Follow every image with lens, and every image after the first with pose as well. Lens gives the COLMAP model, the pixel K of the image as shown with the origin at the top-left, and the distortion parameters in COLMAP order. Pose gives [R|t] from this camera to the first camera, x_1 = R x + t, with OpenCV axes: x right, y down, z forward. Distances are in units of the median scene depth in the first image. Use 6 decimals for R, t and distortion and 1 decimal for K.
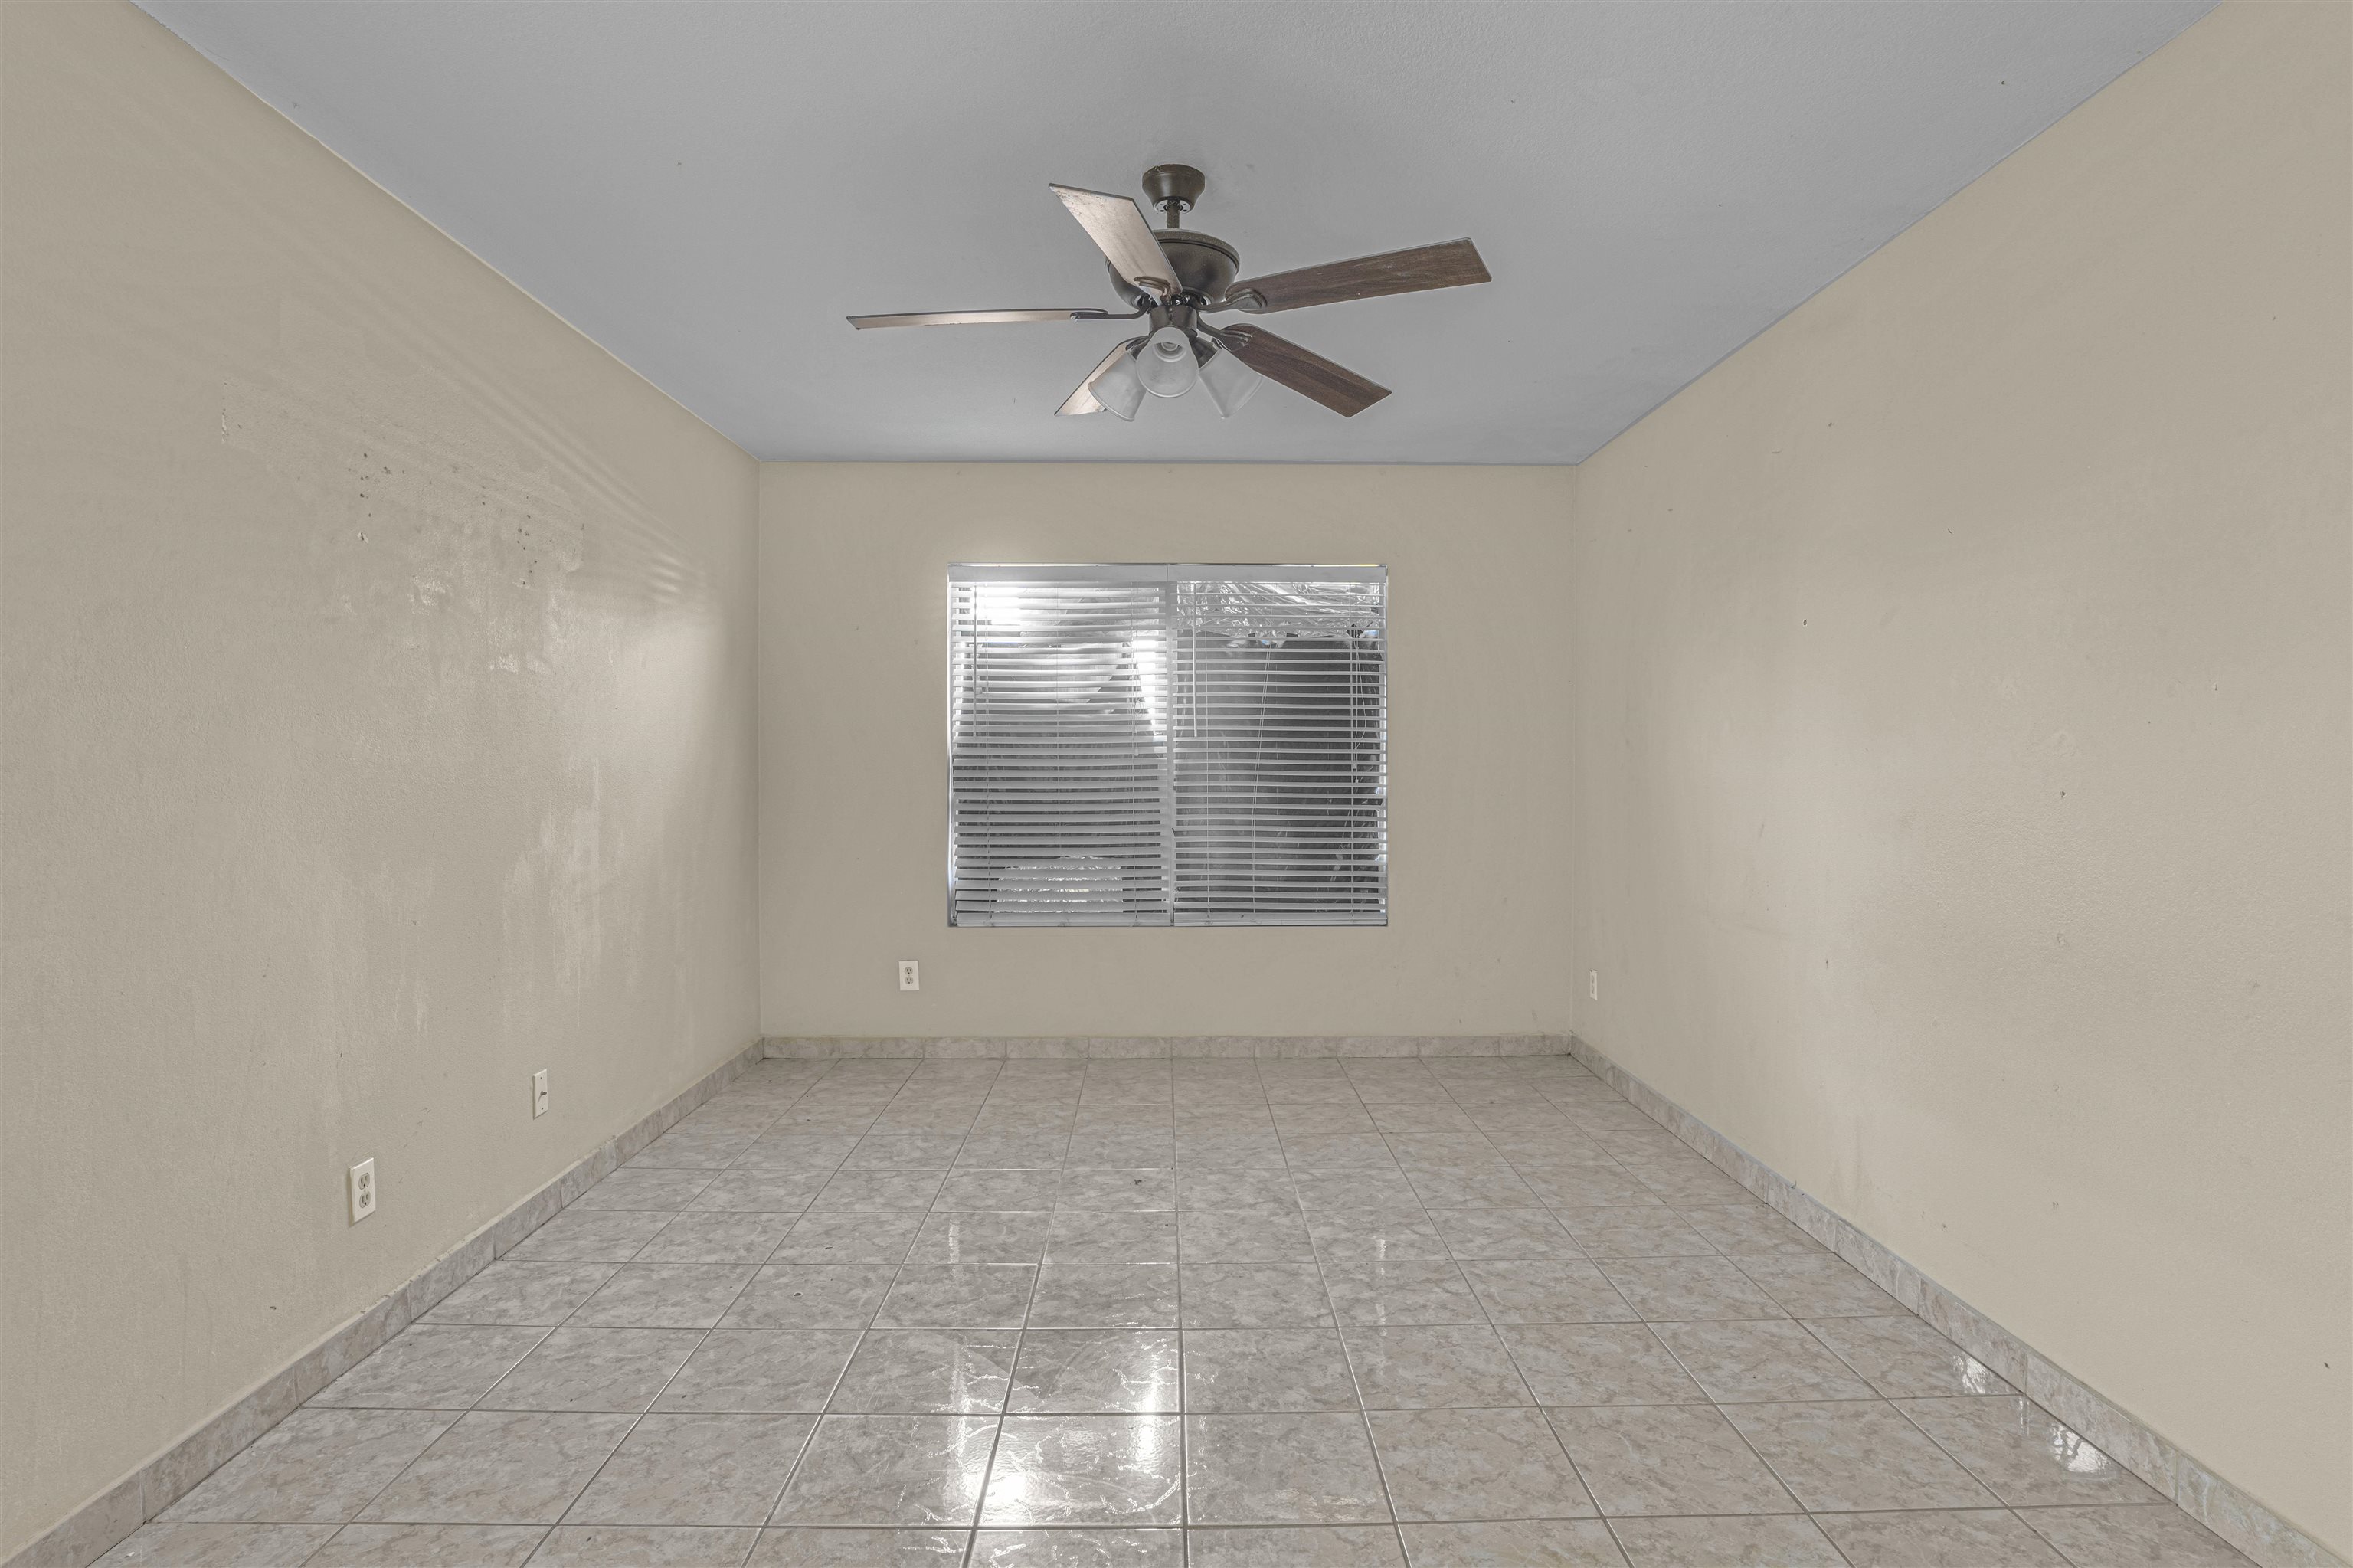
lens RADIAL K [[1209.2, 0, 1176.5], [0, 1209.2, 784.0], [0, 0, 1]] dist [-0.064102, 0.029577]
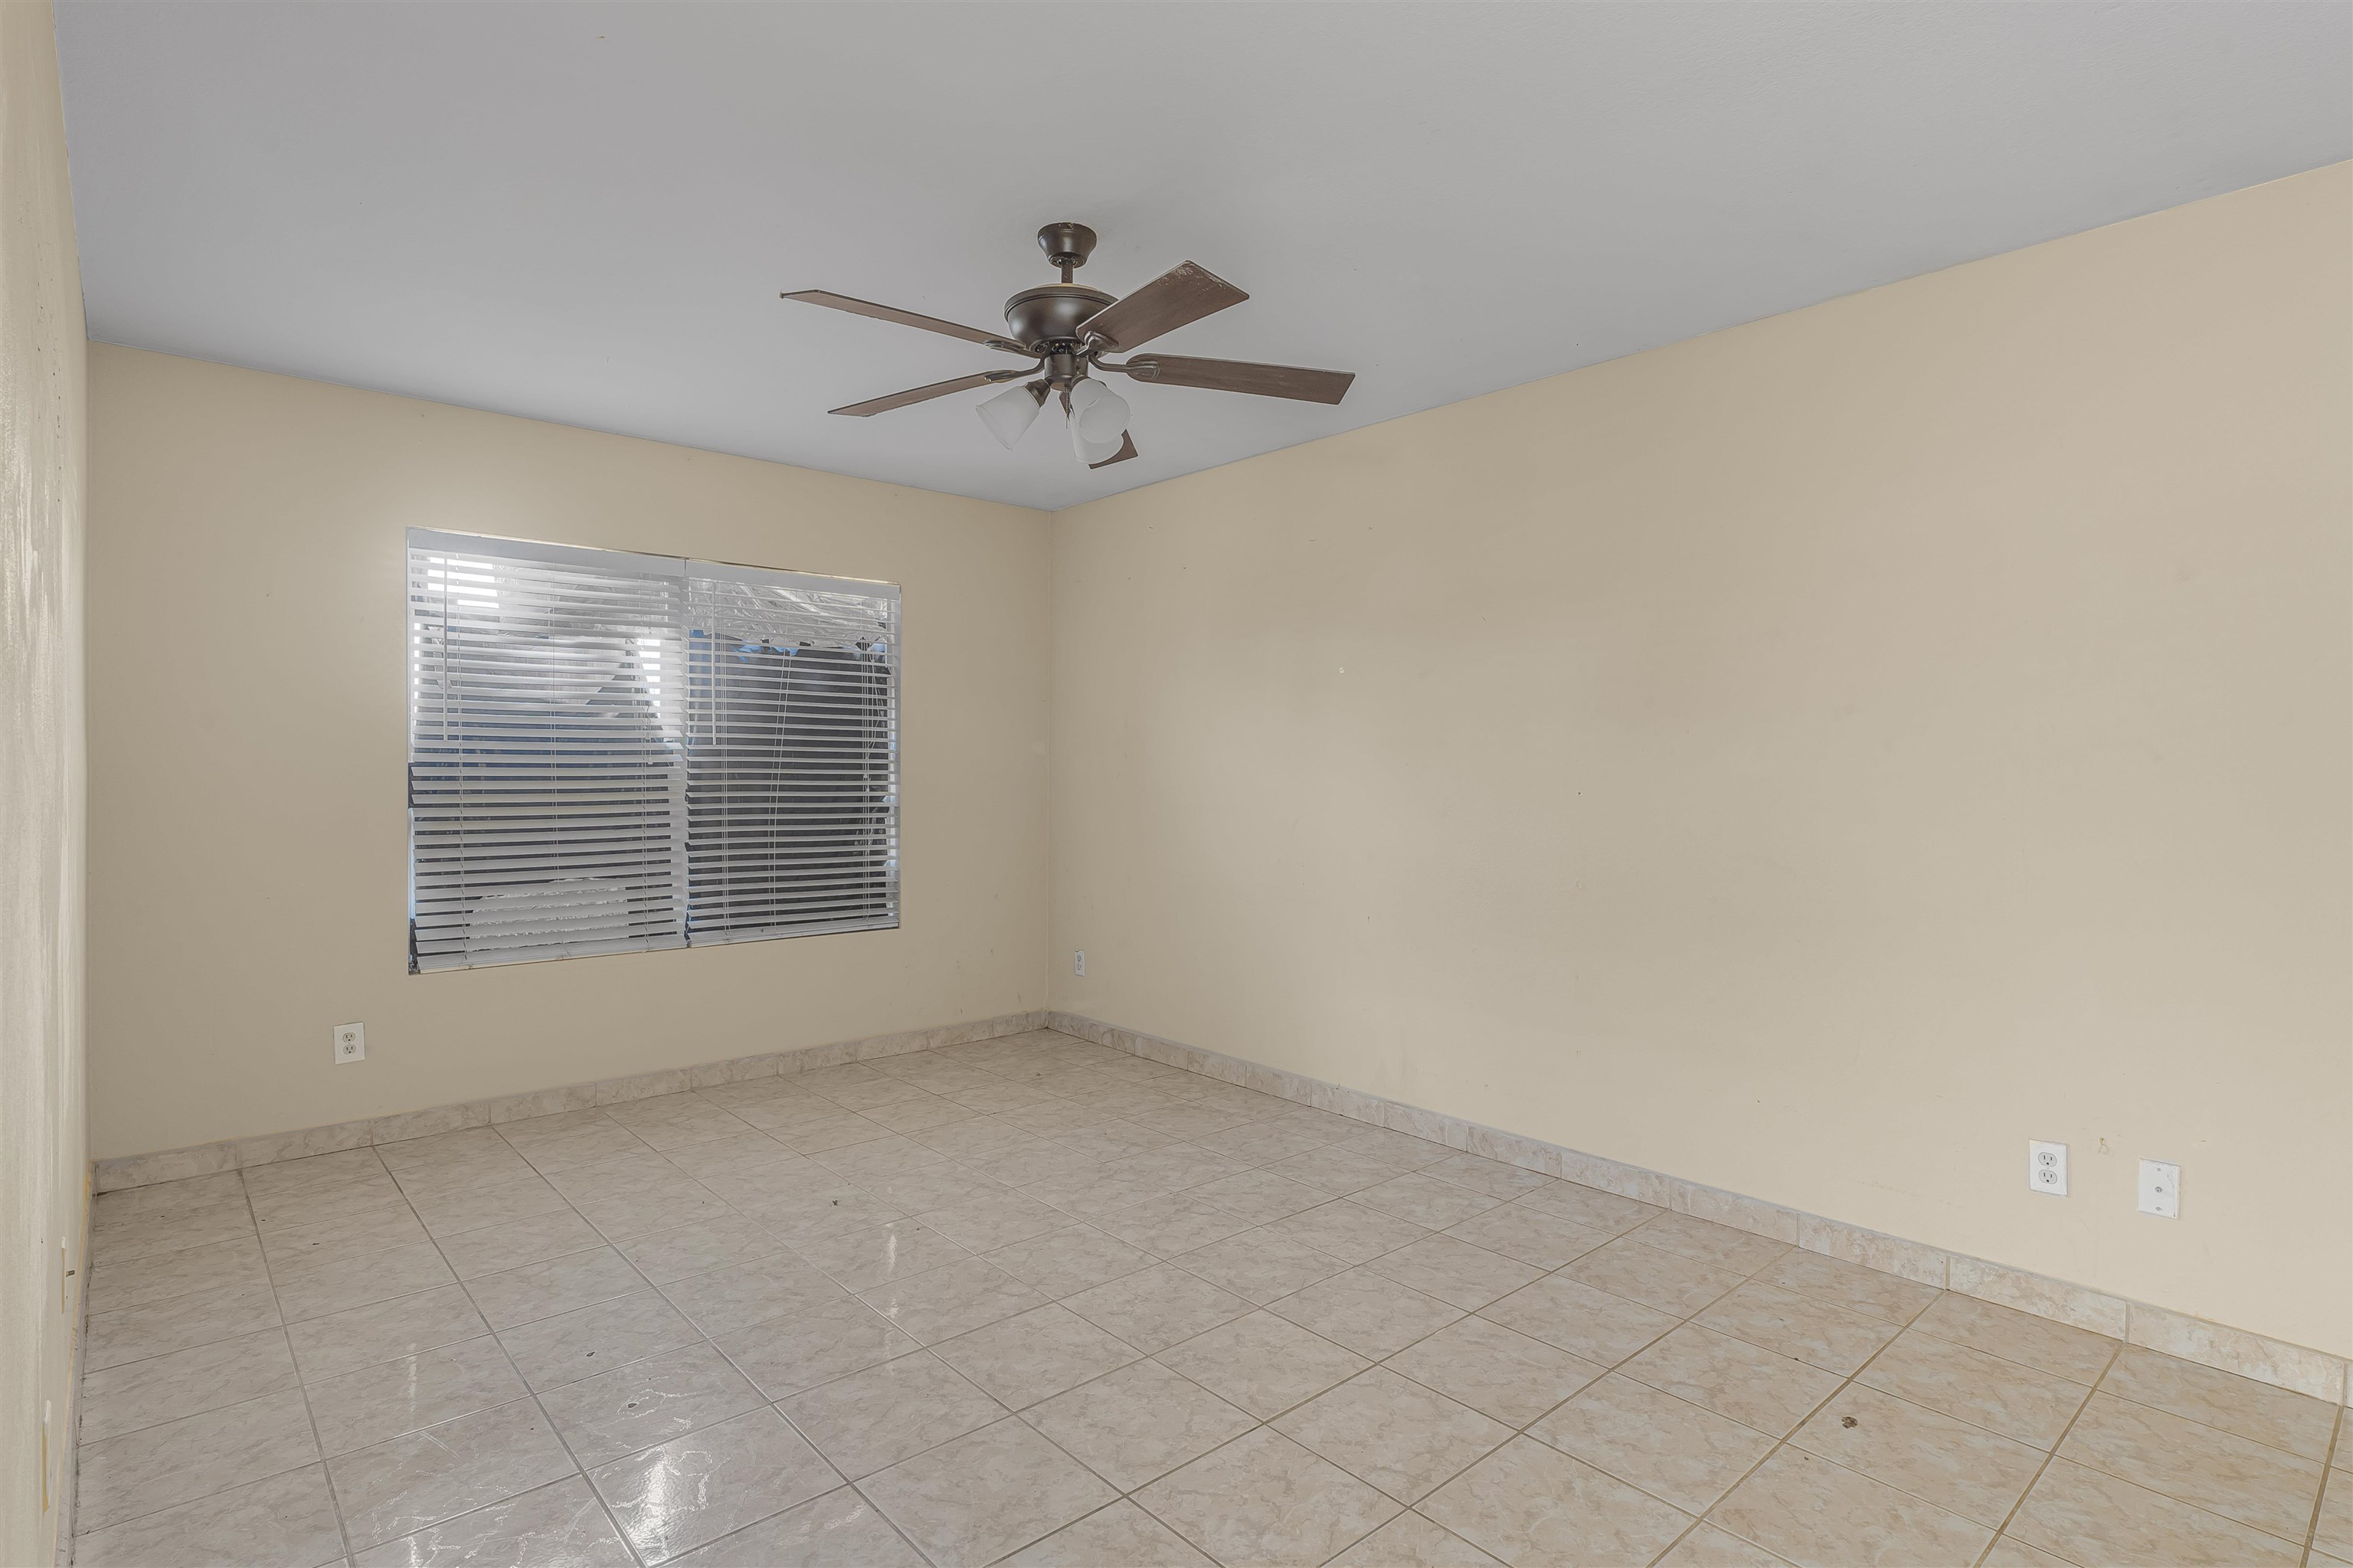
lens RADIAL K [[1184.0, 0, 1187.5], [0, 1184.0, 783.7], [0, 0, 1]] dist [-0.000775, 0.000674]
pose [[0.756046, -0.005340, 0.654497, -0.308420], [0.009312, 0.999953, -0.002599, -0.002588], [-0.654452, 0.008060, 0.756060, 0.057888]]
